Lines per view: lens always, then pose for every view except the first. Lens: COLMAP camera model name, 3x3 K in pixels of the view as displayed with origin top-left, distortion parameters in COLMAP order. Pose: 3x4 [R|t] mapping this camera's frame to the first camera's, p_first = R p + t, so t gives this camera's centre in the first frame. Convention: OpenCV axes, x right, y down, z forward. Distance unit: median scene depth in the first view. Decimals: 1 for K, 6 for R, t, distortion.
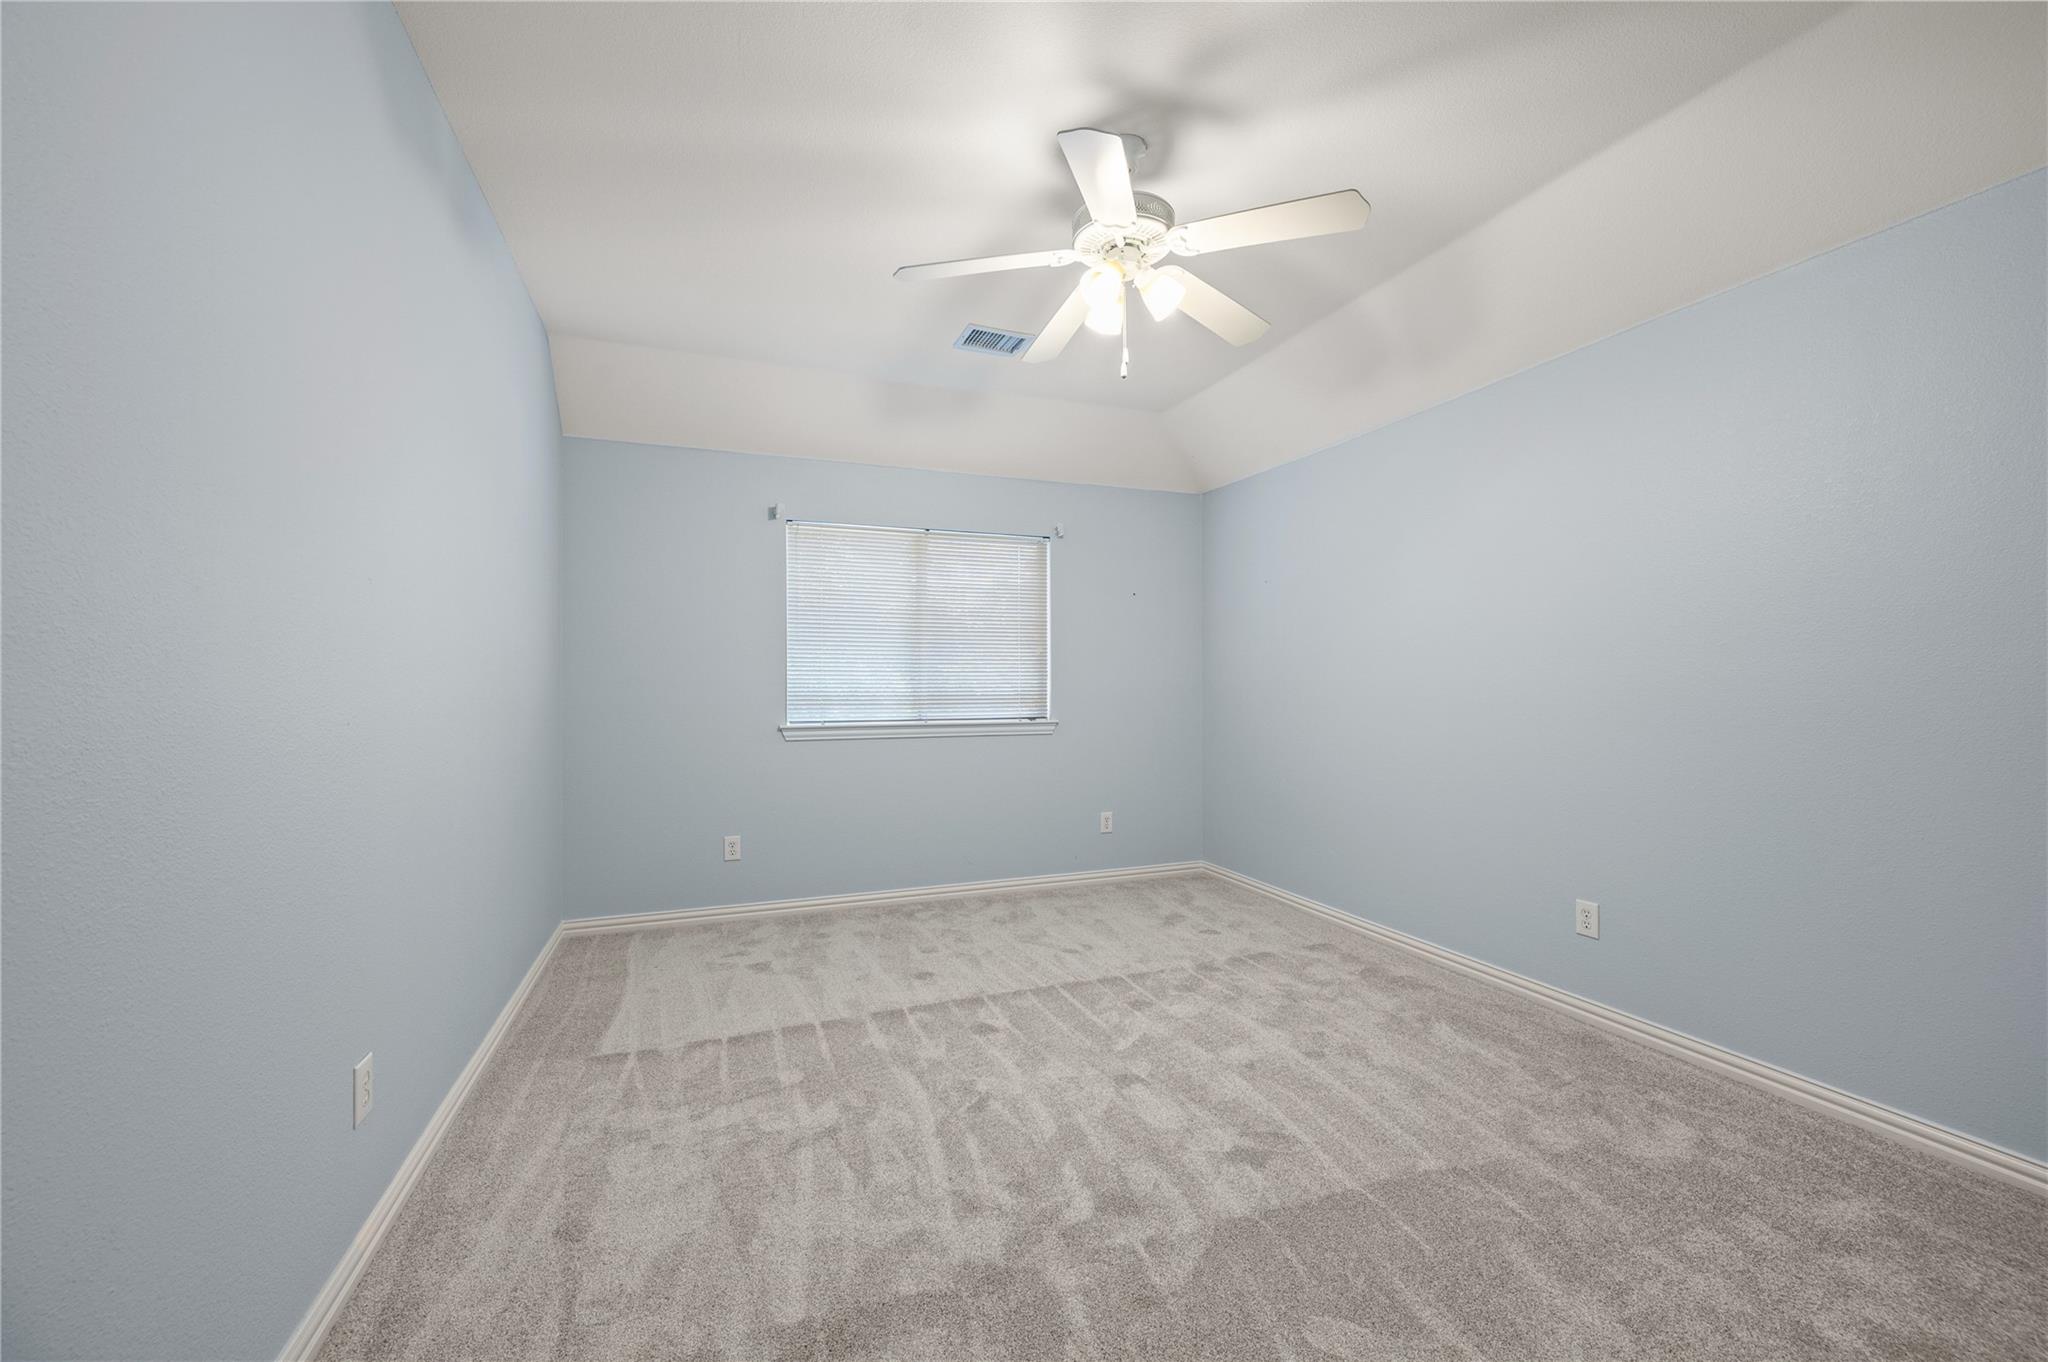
lens RADIAL K [[821.3, 0, 1018.6], [0, 821.3, 682.5], [0, 0, 1]] dist [-0.002125, -0.000363]
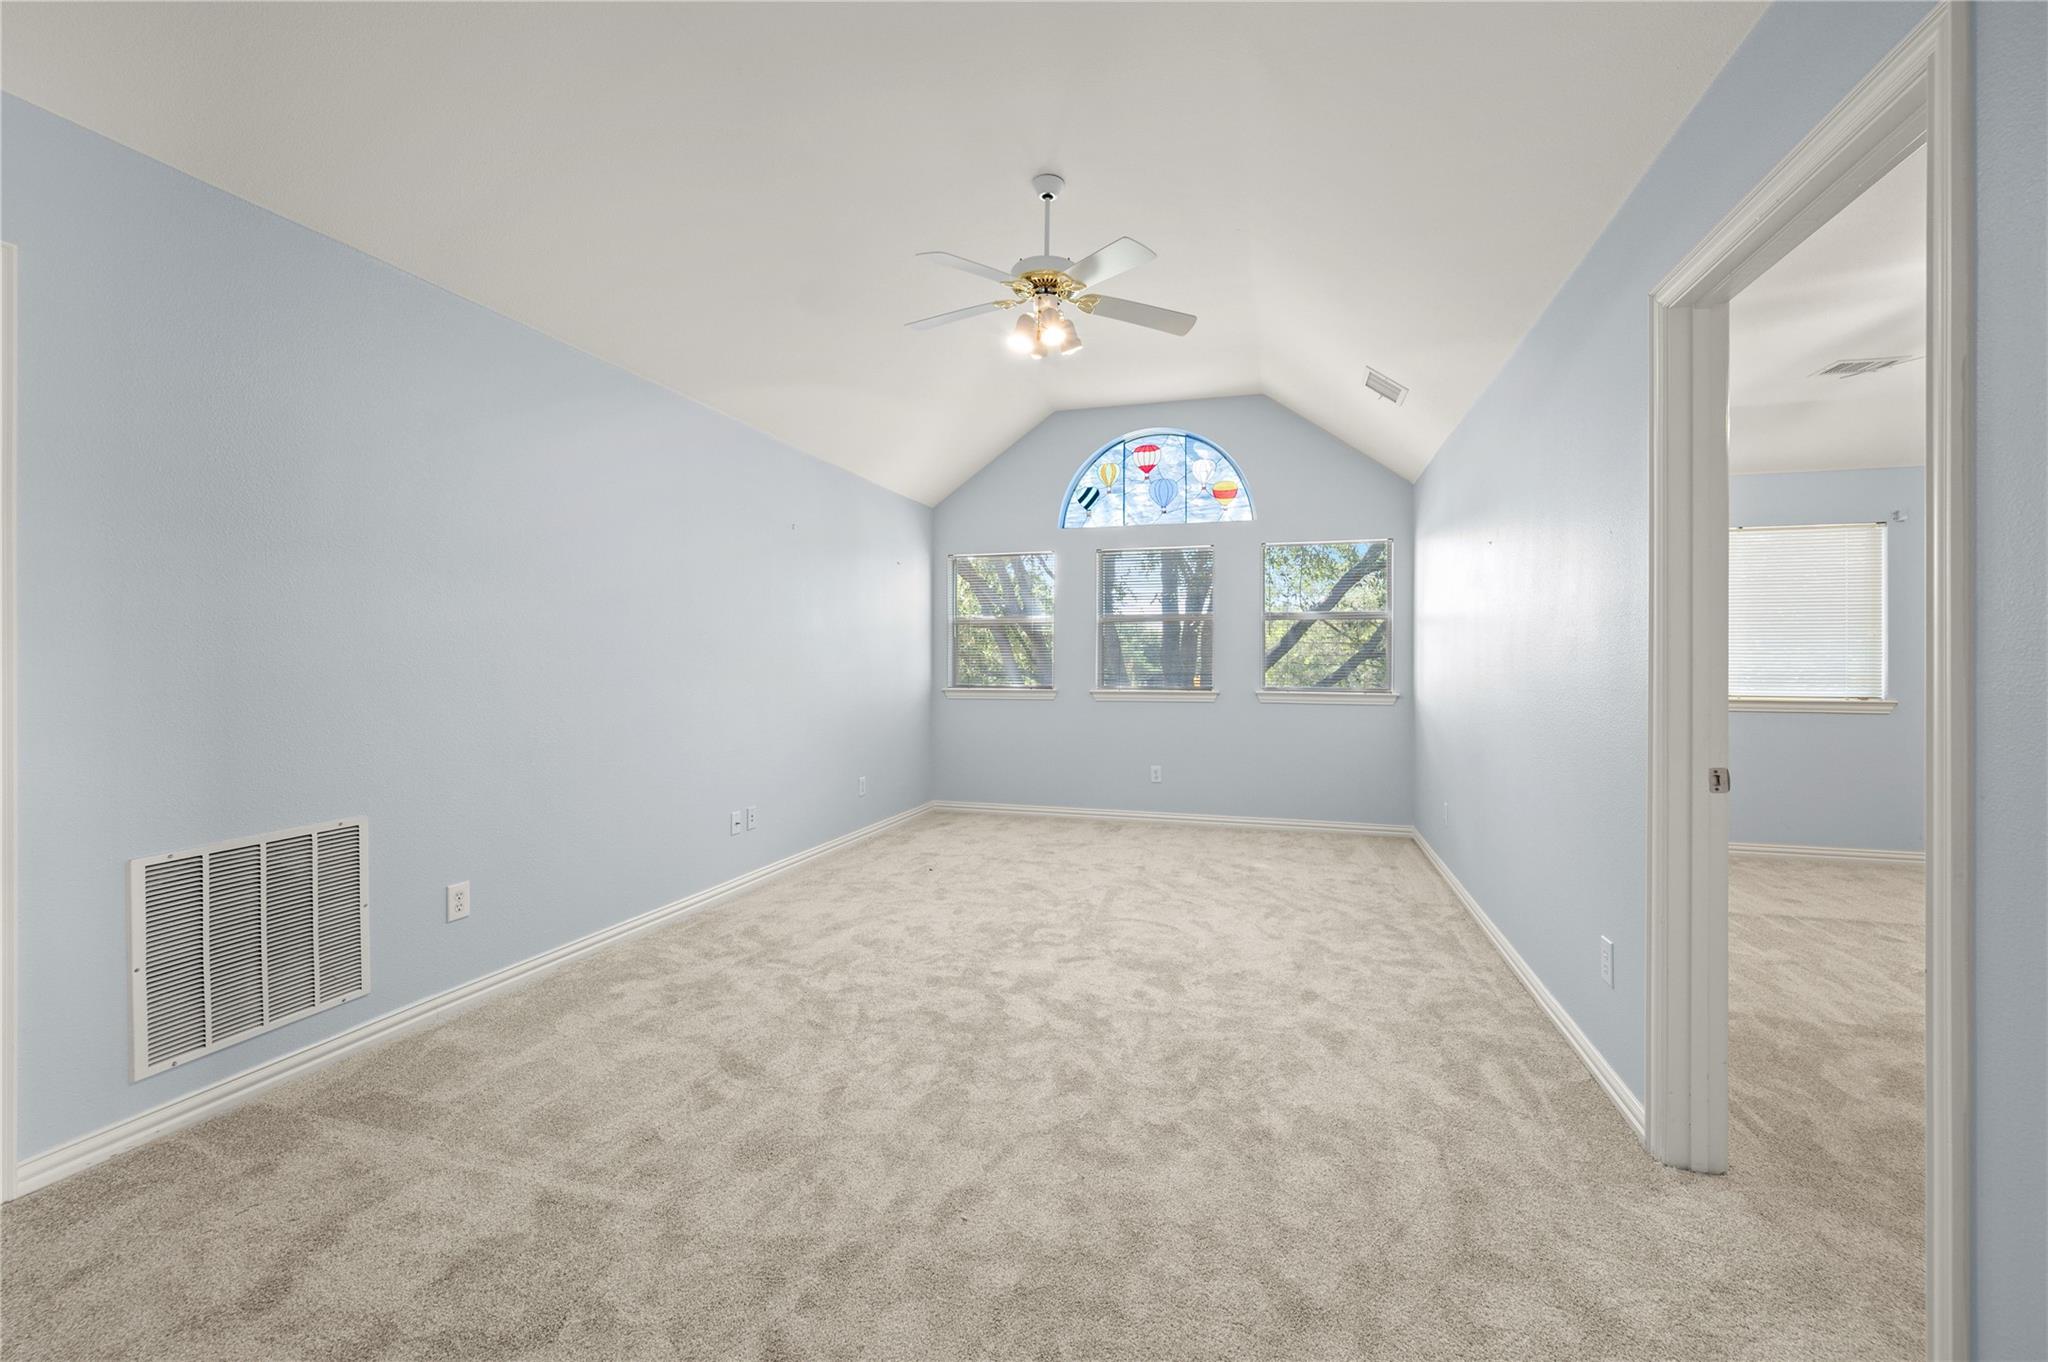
lens RADIAL K [[821.3, 0, 1030.9], [0, 821.3, 671.1], [0, 0, 1]] dist [-0.002125, -0.000363]
pose [[0.794625, 0.007334, -0.607057, -0.257839], [0.000030, 0.999927, 0.012120, -0.004611], [0.607101, -0.009649, 0.794566, -0.625515]]
